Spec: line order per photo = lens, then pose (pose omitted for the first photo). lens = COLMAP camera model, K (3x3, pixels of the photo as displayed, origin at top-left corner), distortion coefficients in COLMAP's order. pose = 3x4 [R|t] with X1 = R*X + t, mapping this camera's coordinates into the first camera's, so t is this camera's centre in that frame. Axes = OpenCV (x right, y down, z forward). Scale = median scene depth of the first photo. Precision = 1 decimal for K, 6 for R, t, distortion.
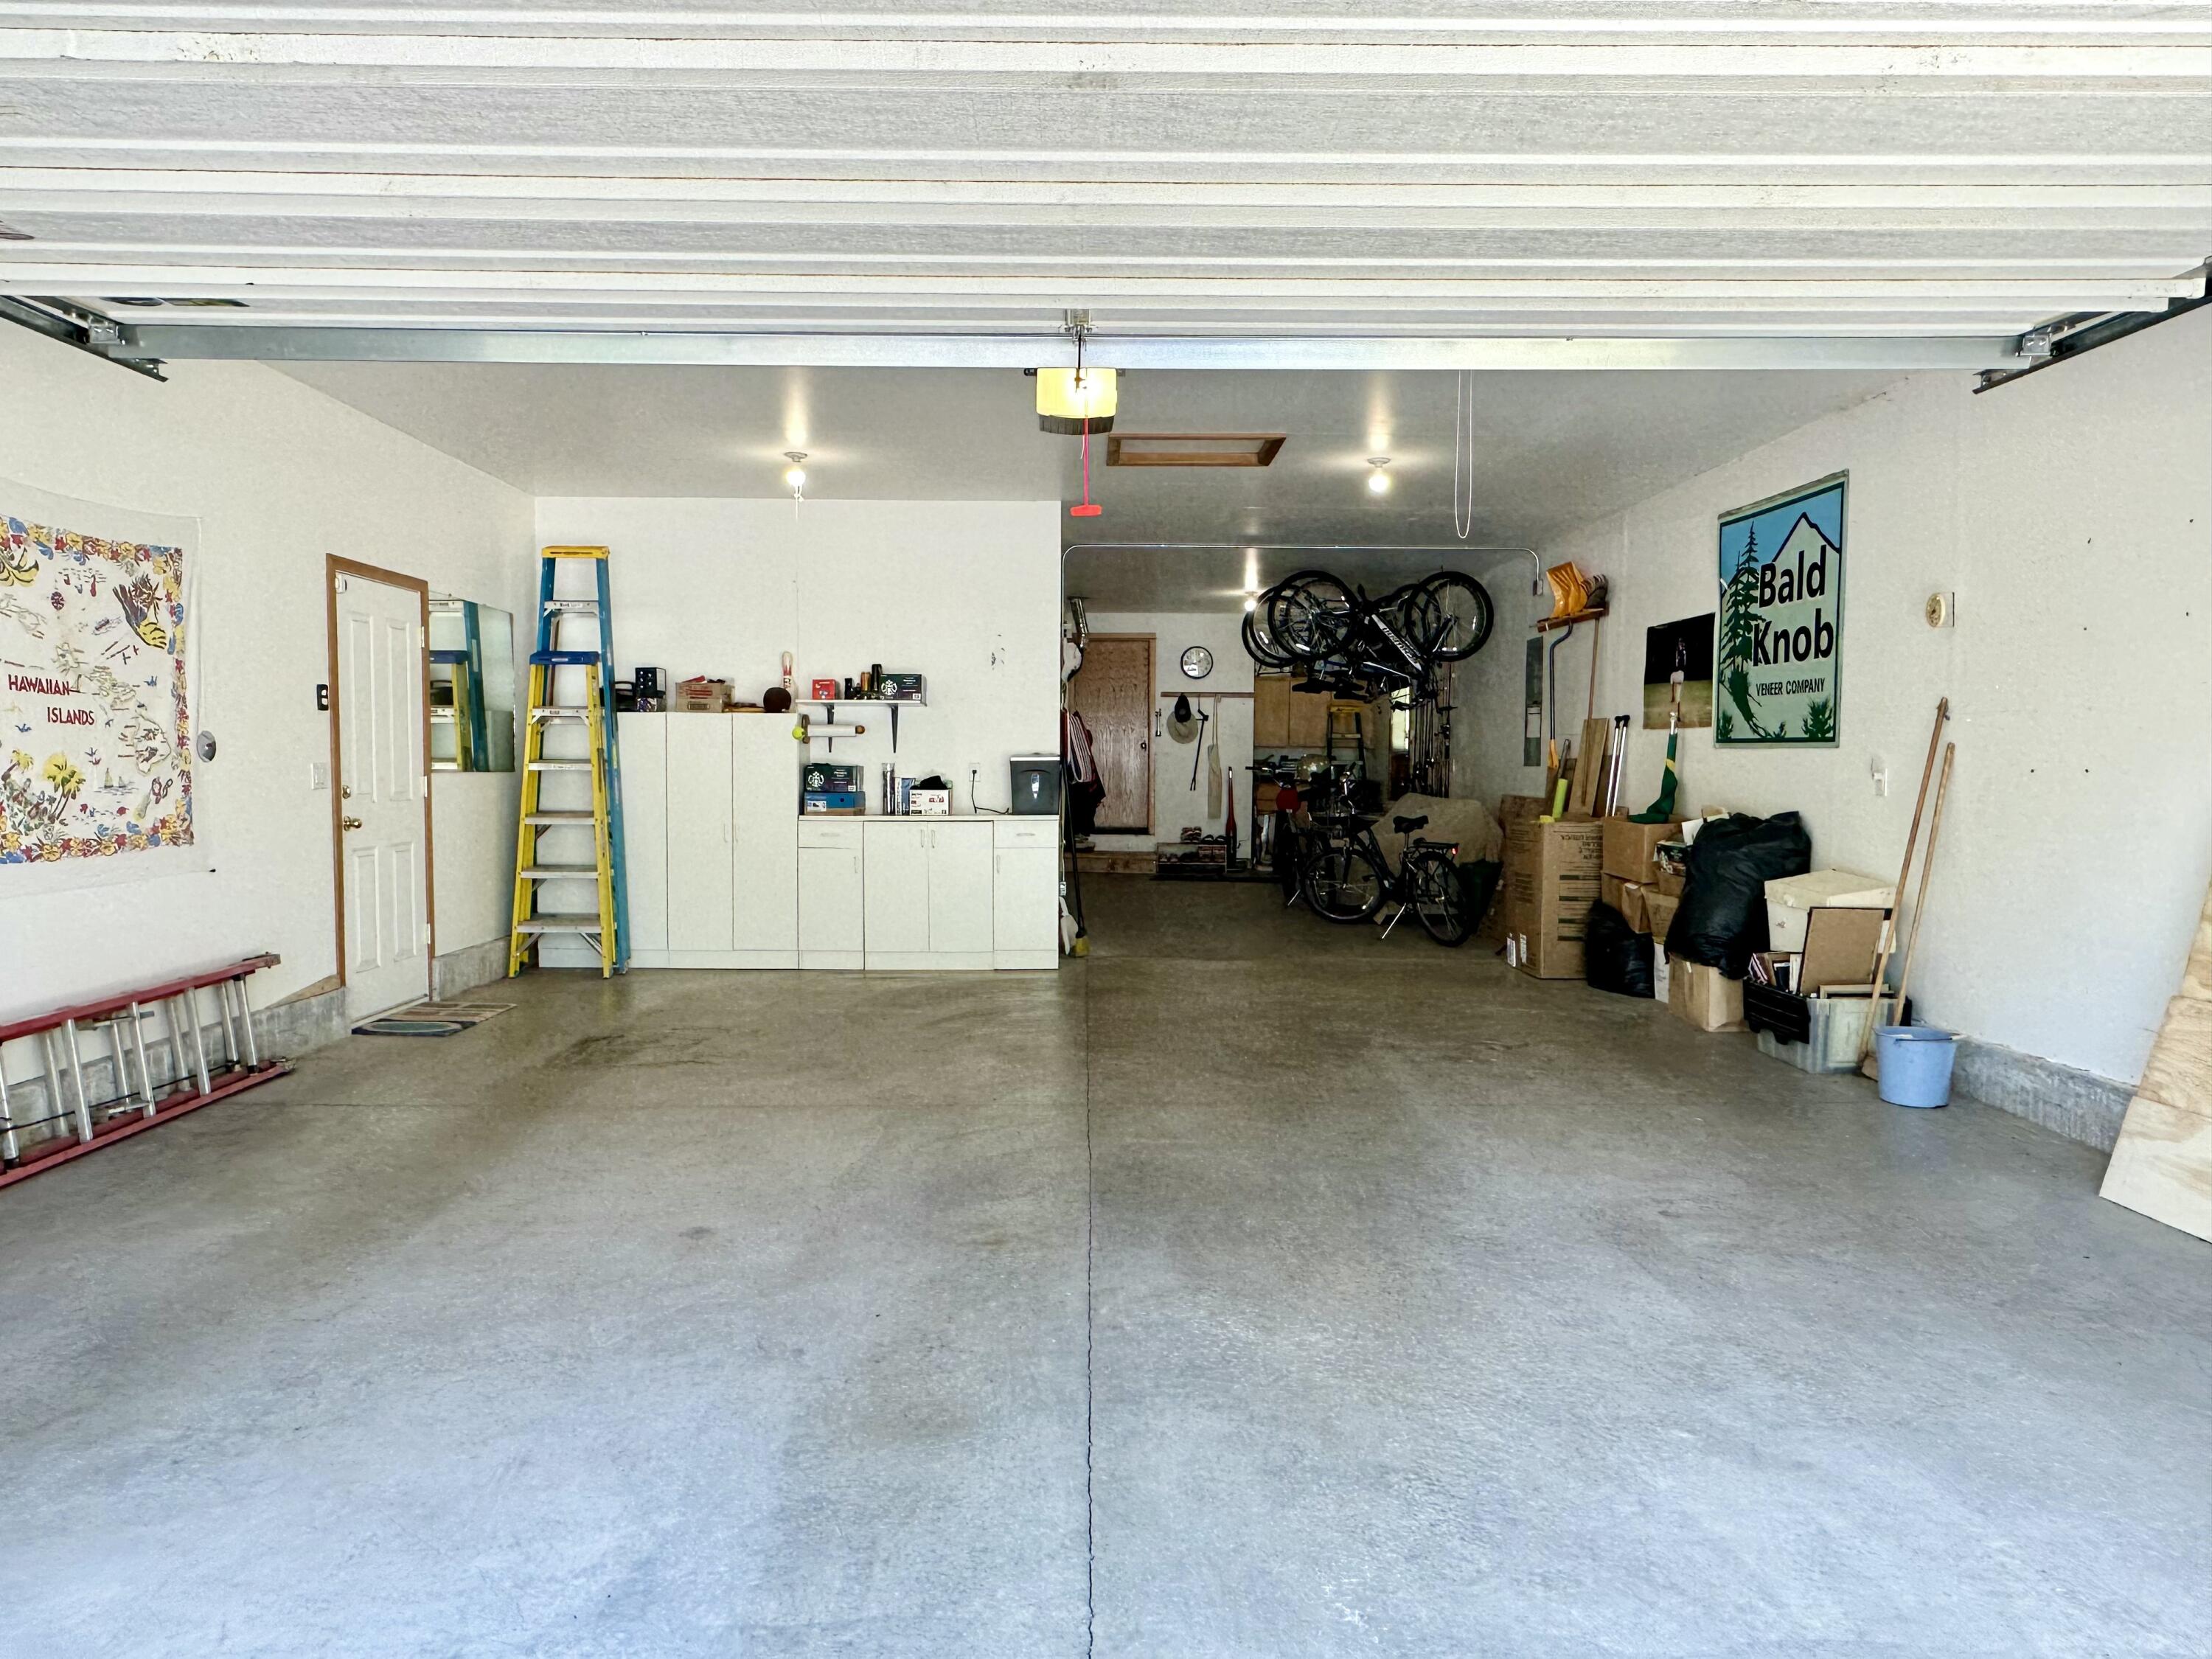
lens RADIAL K [[1404.1, 0, 1100.1], [0, 1404.1, 832.5], [0, 0, 1]] dist [-0.009373, 0.004965]
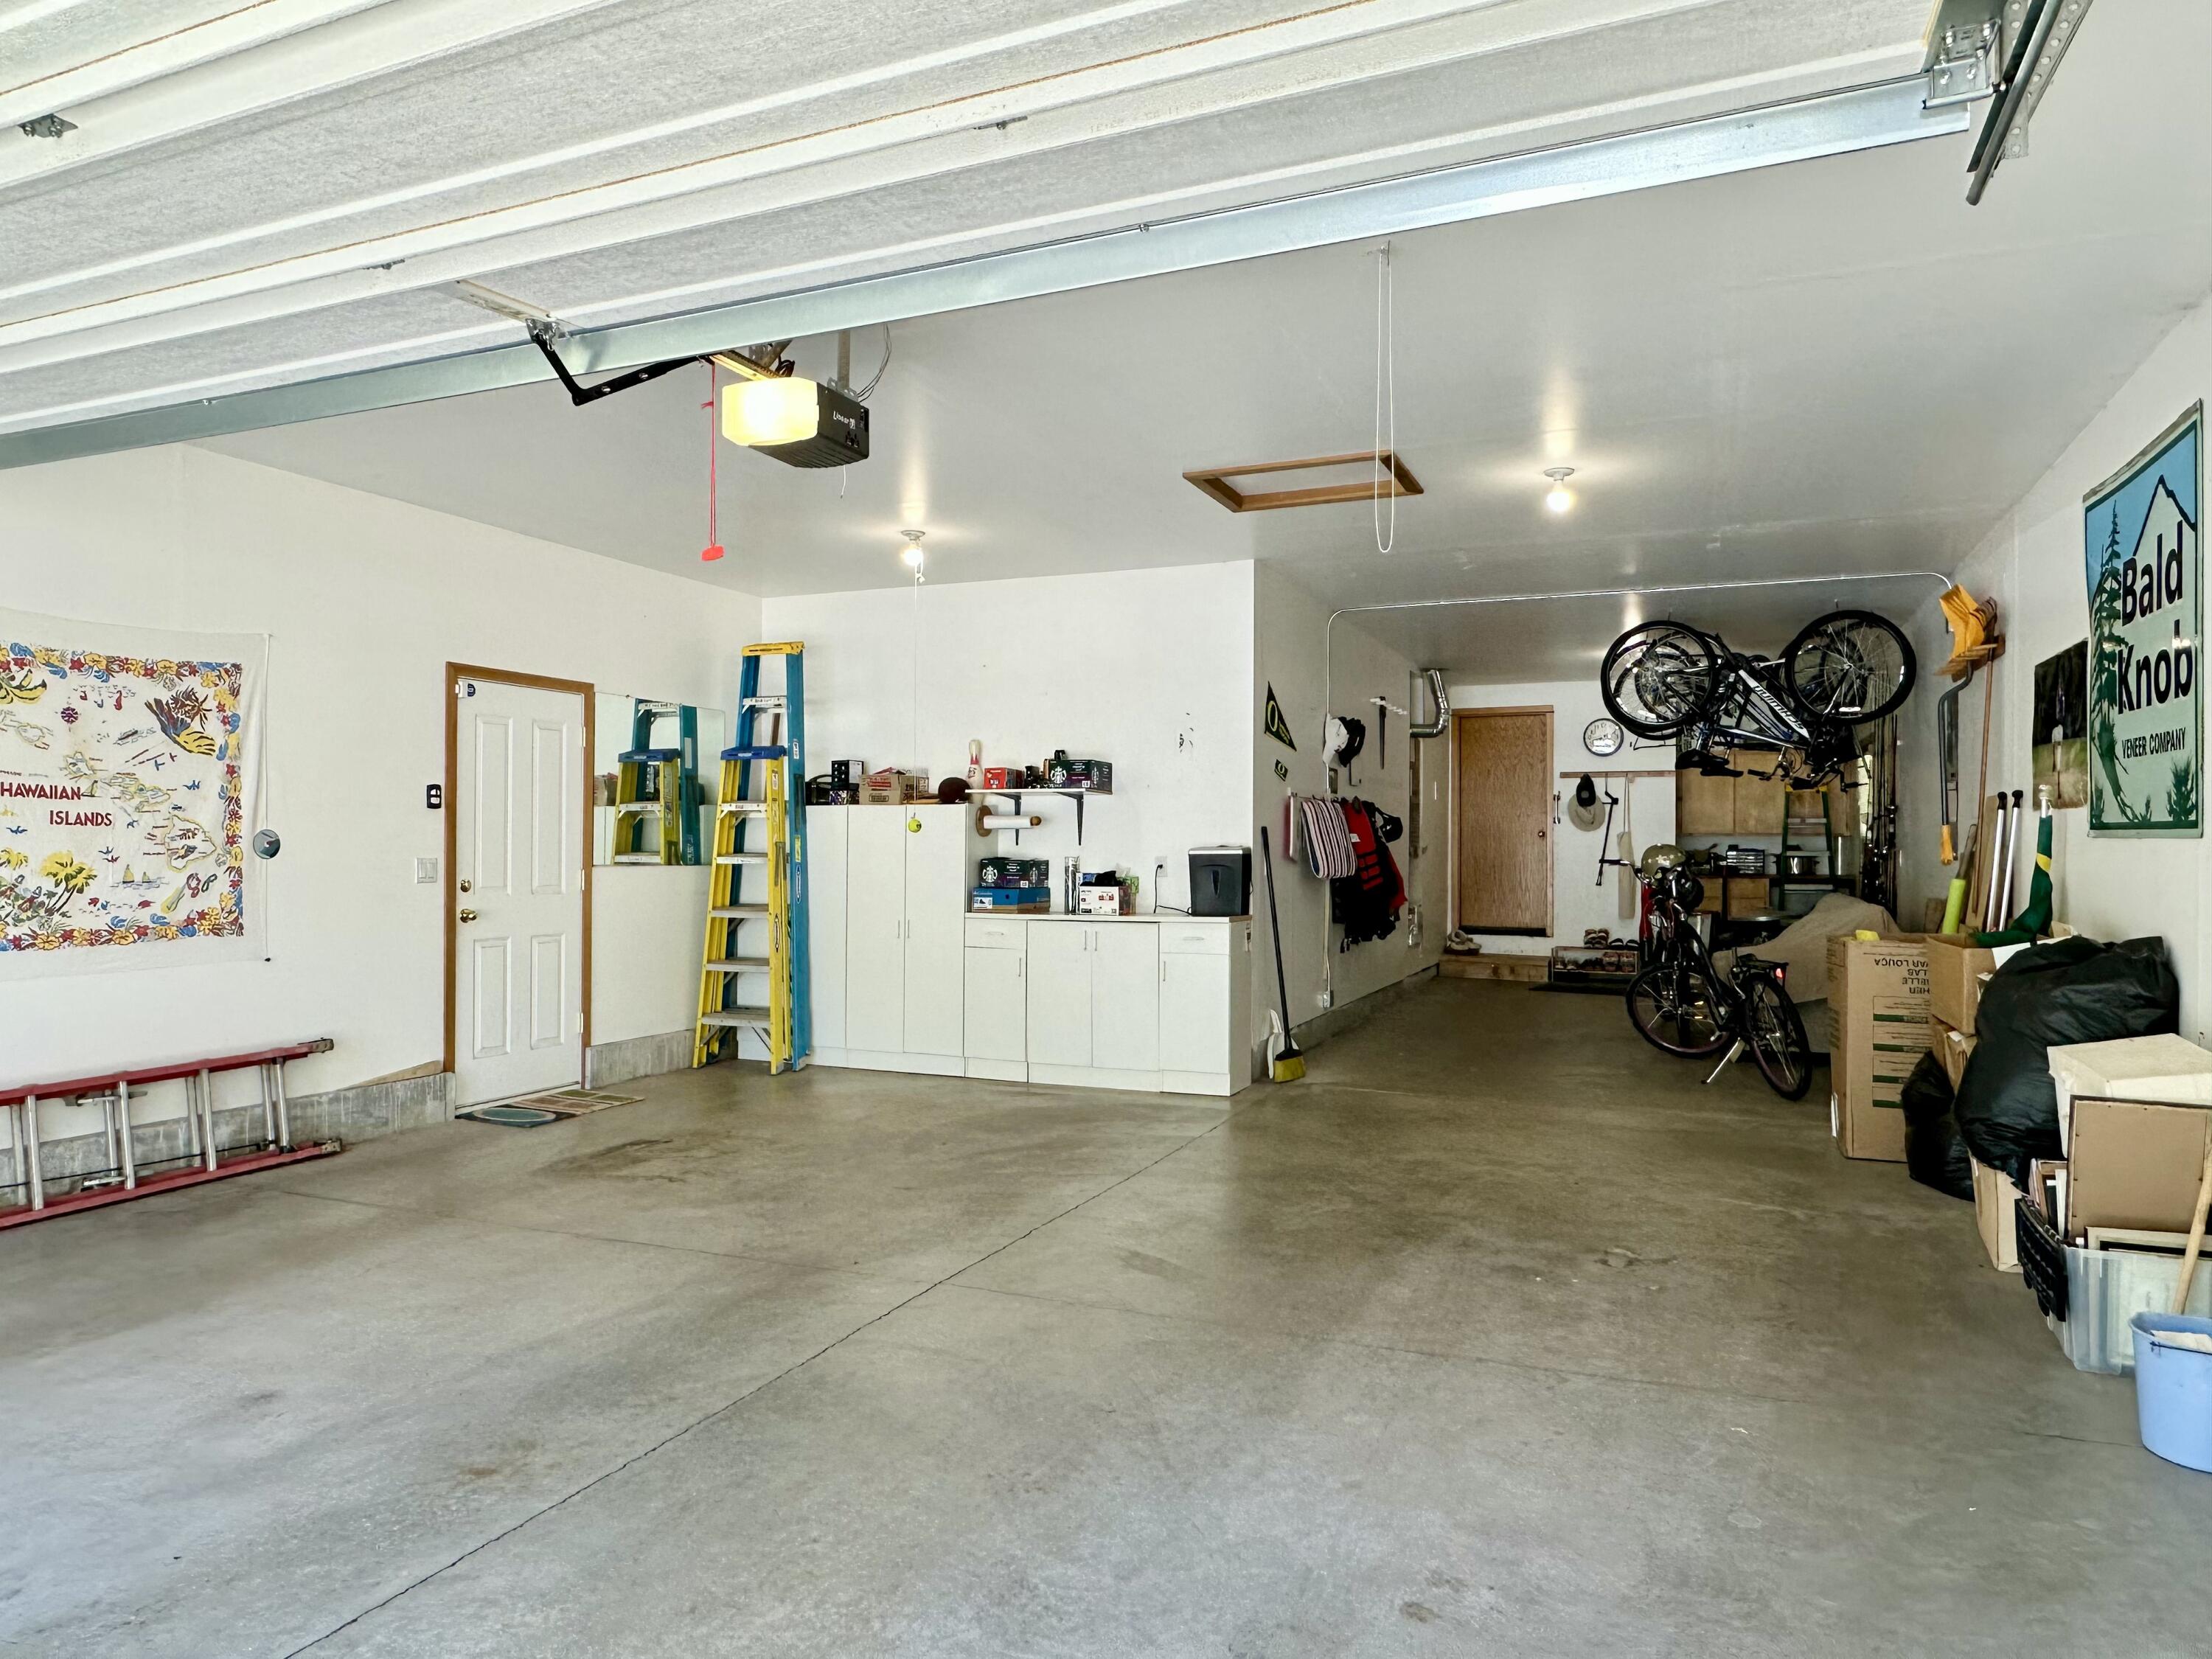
lens RADIAL K [[1404.1, 0, 1108.1], [0, 1404.1, 833.2], [0, 0, 1]] dist [-0.009373, 0.004965]
pose [[0.915293, -0.005687, -0.402749, 0.293408], [-0.019159, 0.998154, -0.057633, -0.015076], [0.402333, 0.060468, 0.913494, 0.205231]]
